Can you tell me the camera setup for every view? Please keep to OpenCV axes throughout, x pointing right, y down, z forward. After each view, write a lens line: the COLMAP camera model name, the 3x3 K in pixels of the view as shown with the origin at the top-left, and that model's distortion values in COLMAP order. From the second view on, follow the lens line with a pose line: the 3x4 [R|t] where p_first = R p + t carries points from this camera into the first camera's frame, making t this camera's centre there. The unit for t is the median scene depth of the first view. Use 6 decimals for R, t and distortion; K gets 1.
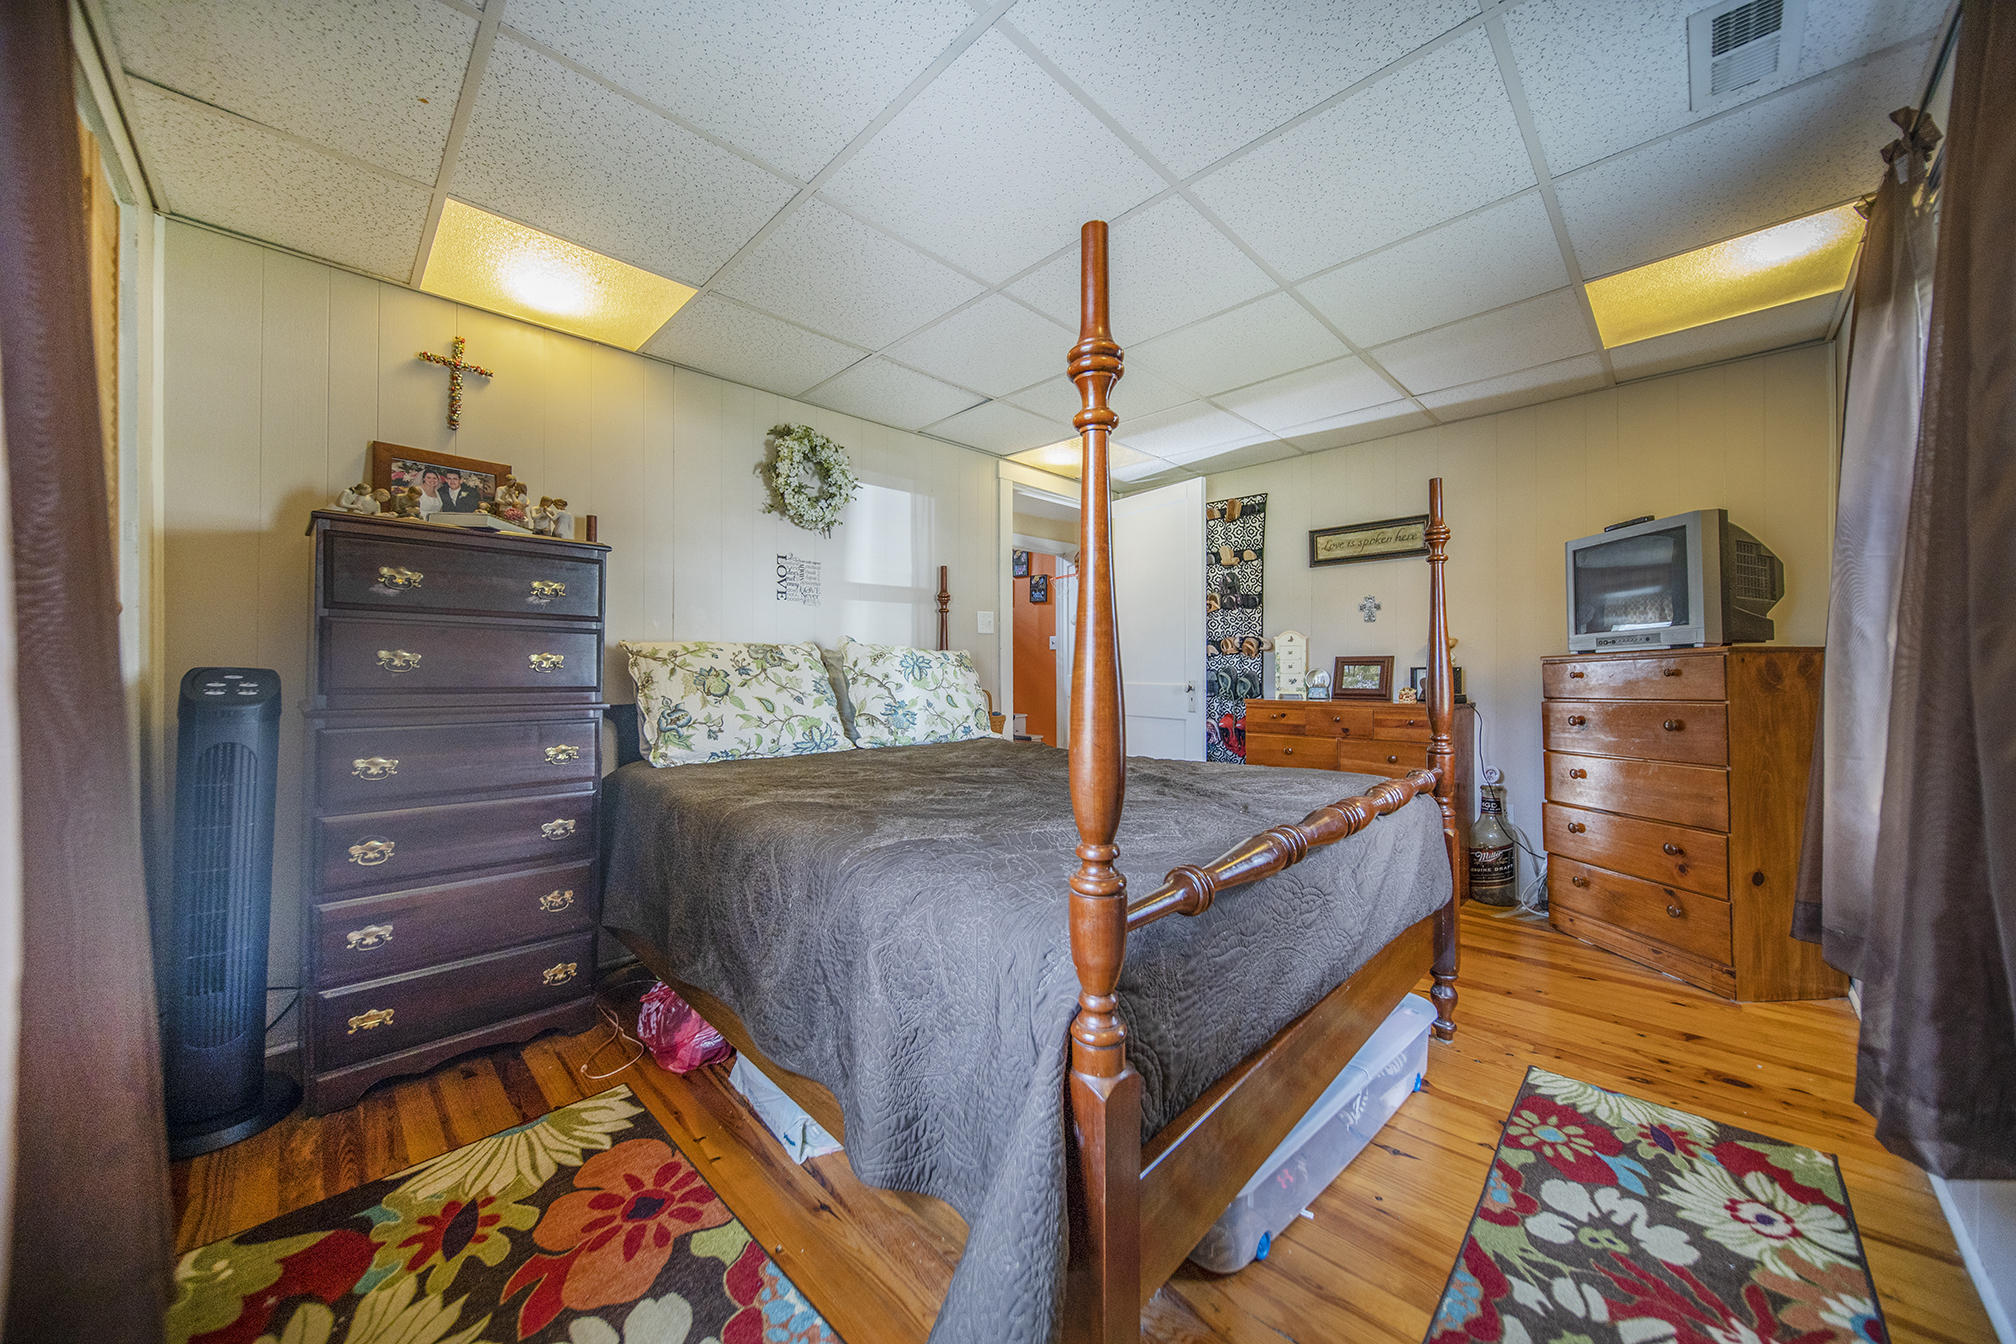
lens RADIAL K [[703.9, 0, 1005.6], [0, 703.9, 667.9], [0, 0, 1]] dist [-0.003047, -0.000497]
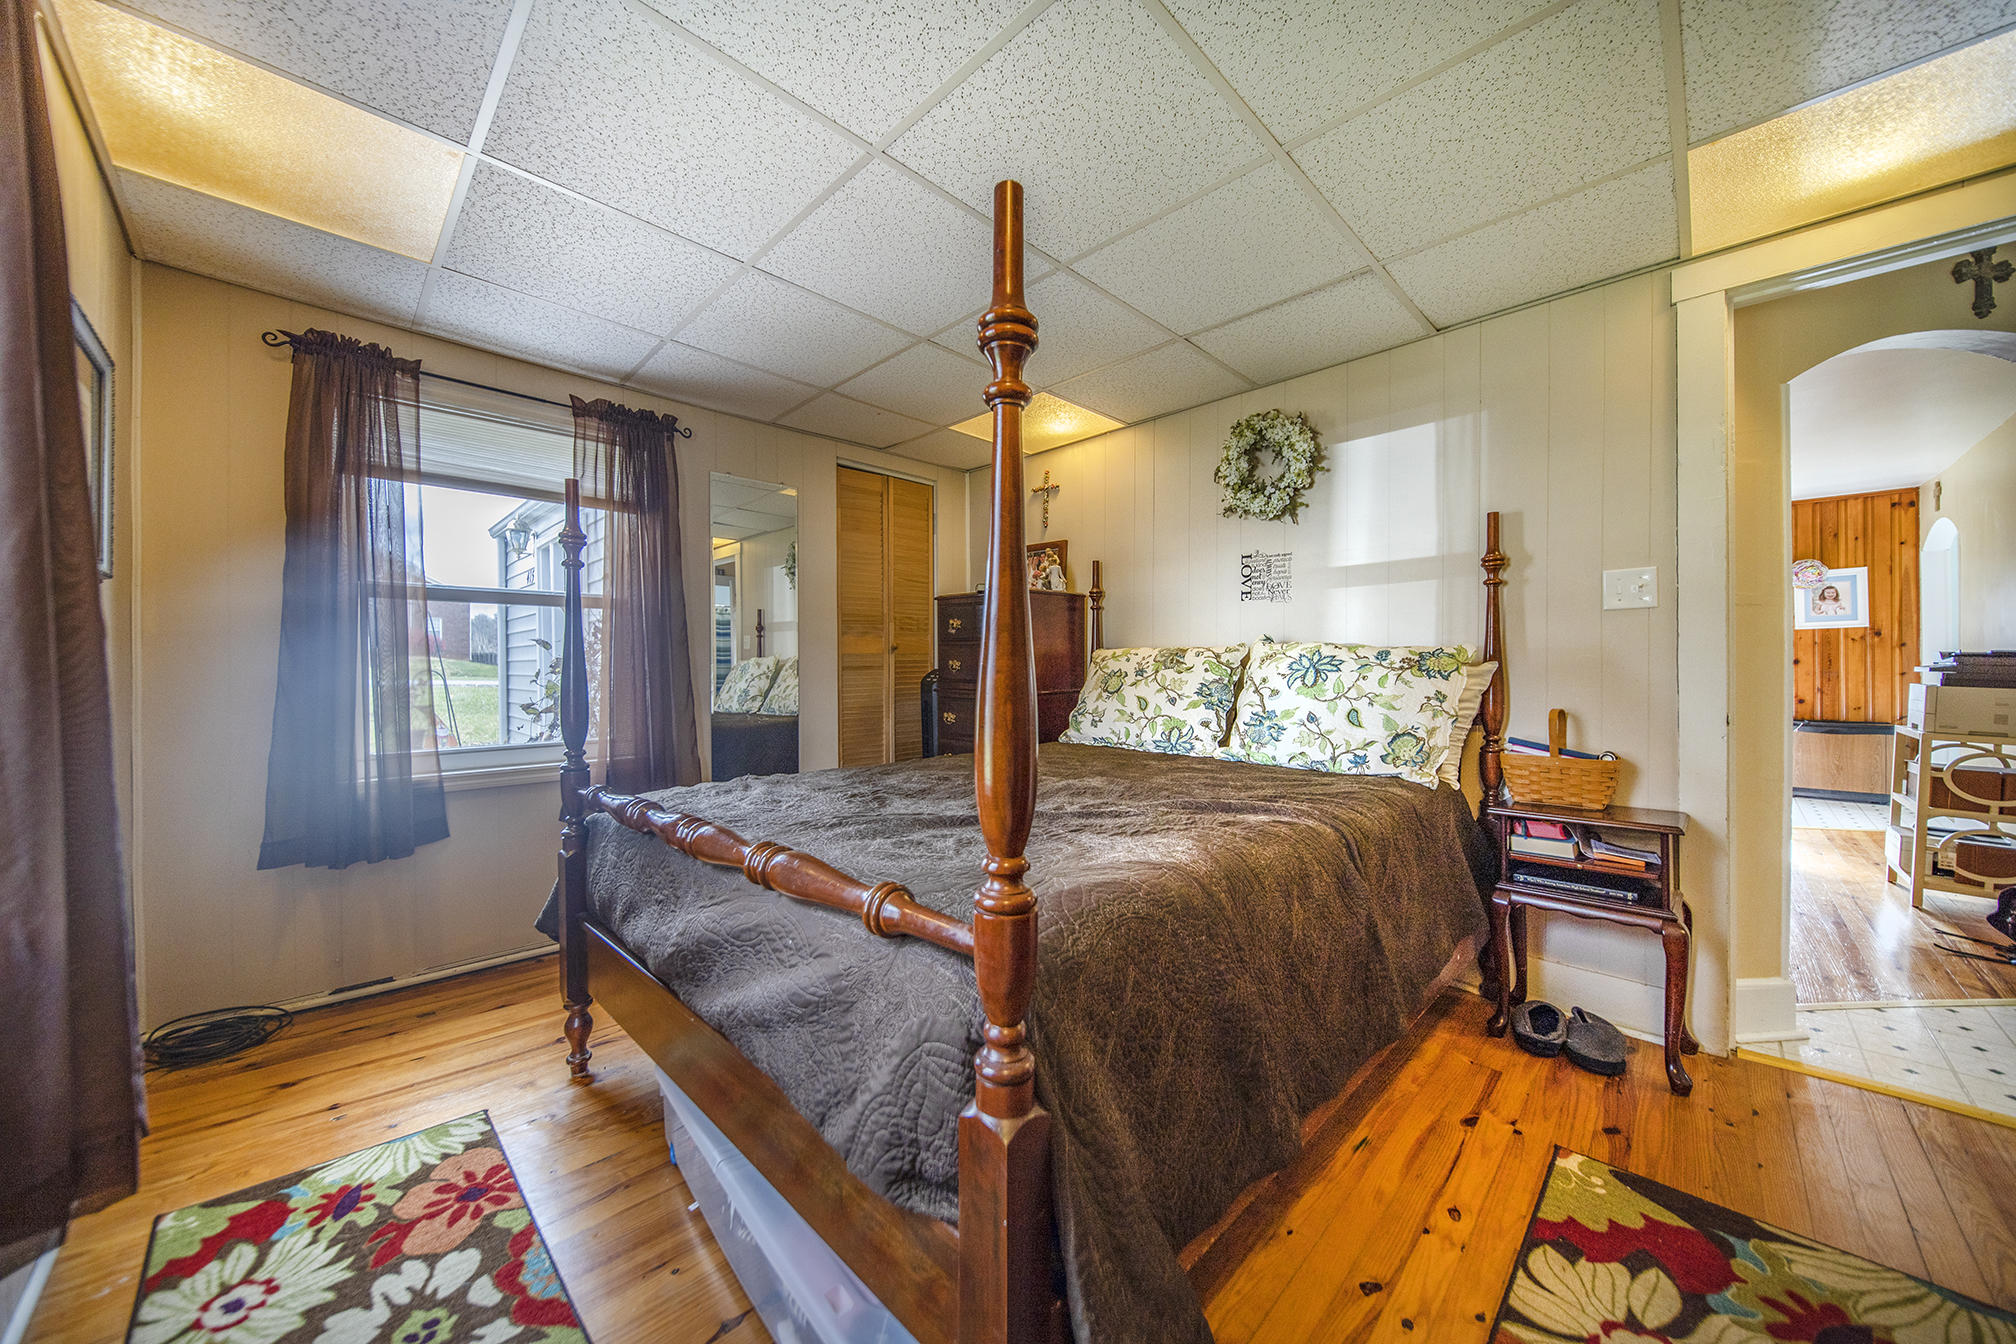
lens RADIAL K [[703.9, 0, 1005.6], [0, 703.9, 667.9], [0, 0, 1]] dist [-0.003047, -0.000497]
pose [[0.004241, 0.006842, -0.999968, 0.678536], [0.003160, 0.999972, 0.006856, -0.010596], [0.999986, -0.003189, 0.004220, 0.675993]]
